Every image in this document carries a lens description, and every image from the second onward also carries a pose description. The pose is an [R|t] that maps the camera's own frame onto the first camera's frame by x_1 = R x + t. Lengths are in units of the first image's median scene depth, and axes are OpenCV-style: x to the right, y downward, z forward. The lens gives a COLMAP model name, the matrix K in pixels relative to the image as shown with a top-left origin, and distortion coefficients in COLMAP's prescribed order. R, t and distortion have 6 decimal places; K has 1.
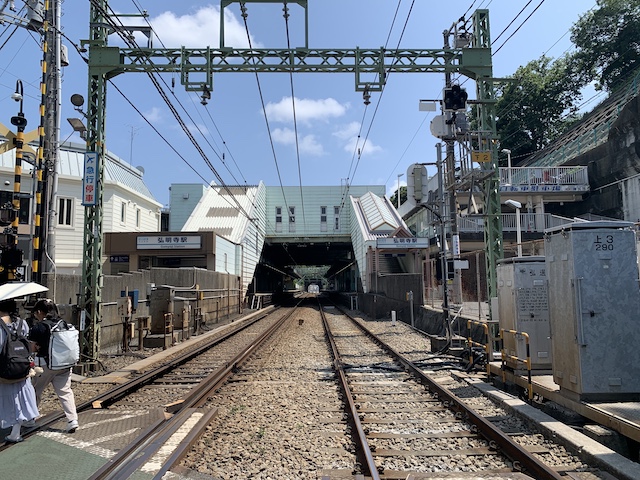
lens RADIAL K [[483.2, 0, 320.0], [0, 483.2, 240.0], [0, 0, 1]] dist [-0.000523, -0.000425]
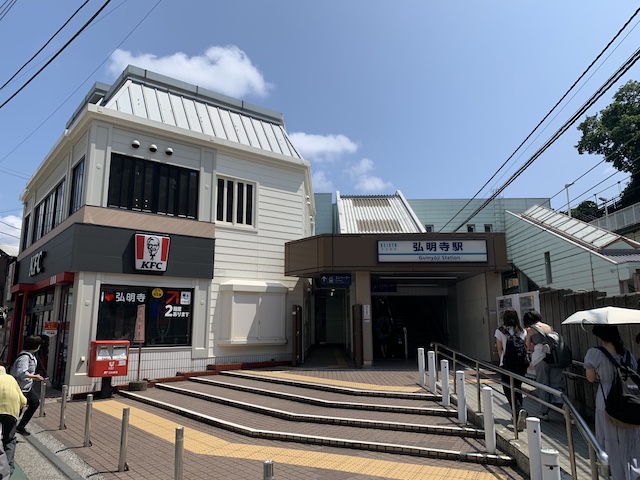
lens RADIAL K [[483.2, 0, 320.0], [0, 483.2, 240.0], [0, 0, 1]] dist [-0.000523, -0.000425]
pose [[0.999992, 0.002727, 0.002755, -0.432264], [-0.002497, 0.996749, -0.080533, 0.038387], [-0.002966, 0.080525, 0.996748, 0.381565]]
